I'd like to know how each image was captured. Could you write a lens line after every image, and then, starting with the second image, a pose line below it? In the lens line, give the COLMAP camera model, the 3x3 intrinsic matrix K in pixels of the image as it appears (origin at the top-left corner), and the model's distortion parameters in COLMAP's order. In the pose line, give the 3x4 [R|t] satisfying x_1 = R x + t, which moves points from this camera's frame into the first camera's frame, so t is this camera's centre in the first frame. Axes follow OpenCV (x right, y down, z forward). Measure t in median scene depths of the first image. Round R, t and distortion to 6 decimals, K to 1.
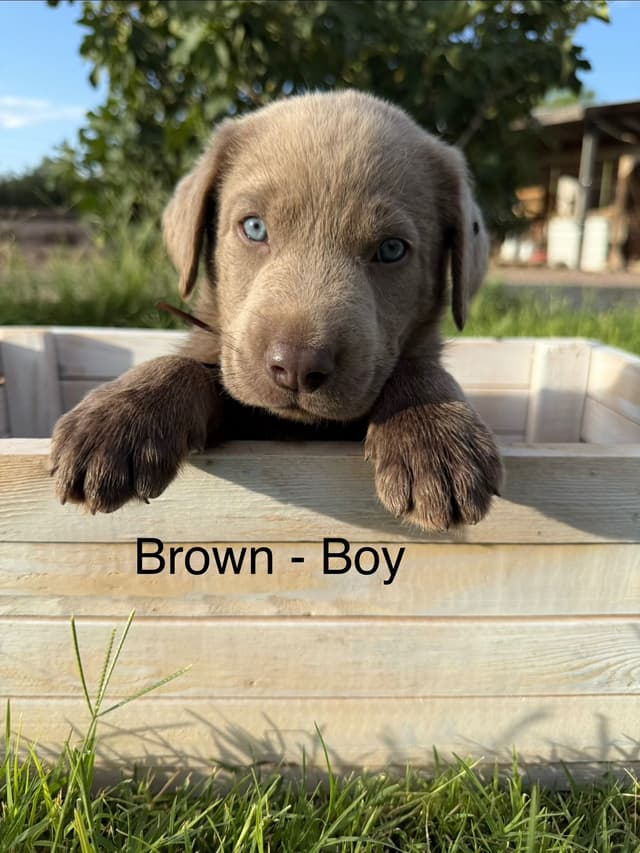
lens RADIAL K [[596.2, 0, 312.5], [0, 596.2, 426.4], [0, 0, 1]] dist [-0.031100, 0.007623]
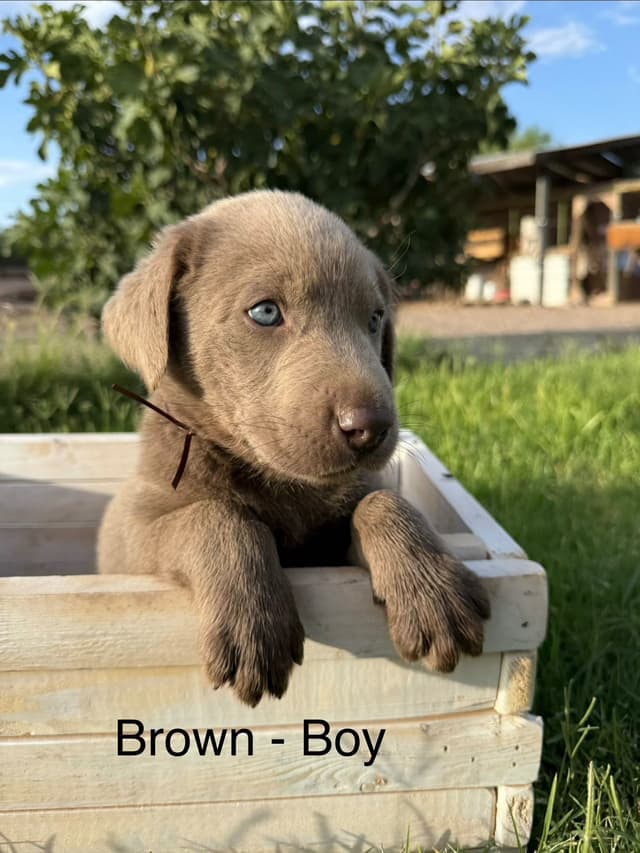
lens RADIAL K [[596.2, 0, 312.5], [0, 596.2, 426.4], [0, 0, 1]] dist [-0.031100, 0.007623]
pose [[0.999160, -0.039168, 0.012071, 0.507681], [0.039829, 0.997372, -0.060527, -0.160768], [-0.009669, 0.060957, 0.998094, -0.129686]]
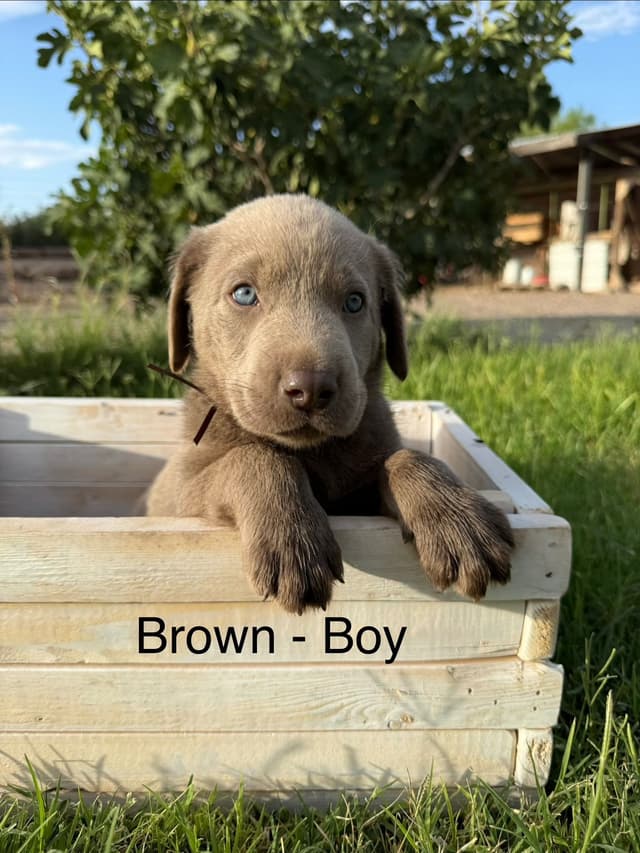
lens RADIAL K [[595.7, 0, 320.0], [0, 595.7, 426.5], [0, 0, 1]] dist [-0.029488, 0.009650]
pose [[0.999388, -0.018705, -0.029565, 0.494216], [0.017631, 0.999189, -0.036189, -0.103648], [0.030217, 0.035646, 0.998908, -0.191122]]
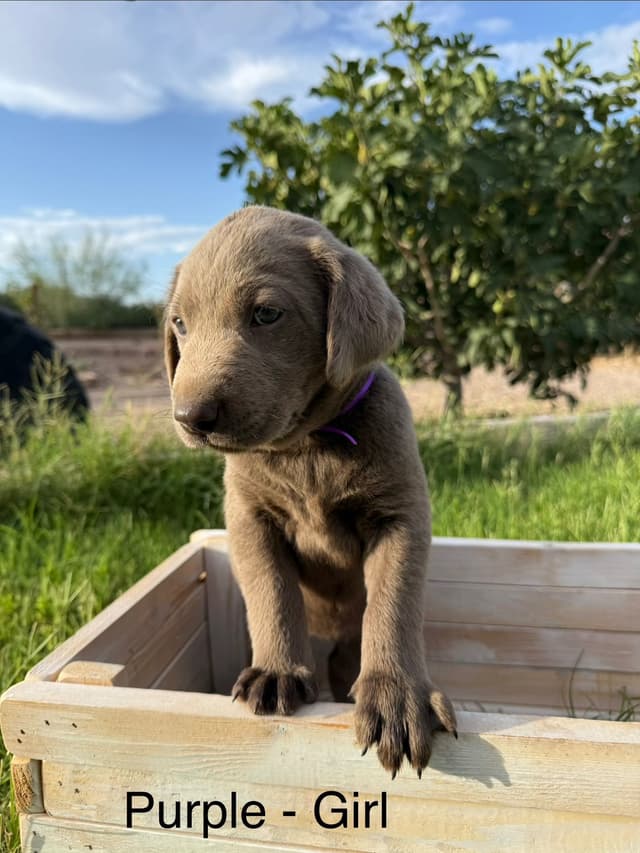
lens RADIAL K [[593.8, 0, 337.8], [0, 593.8, 428.9], [0, 0, 1]] dist [-0.011907, 0.003167]
pose [[0.982431, -0.015769, -0.185960, -0.033642], [-0.010246, 0.990364, -0.138112, -0.359620], [0.186346, 0.137591, 0.972802, -0.307705]]
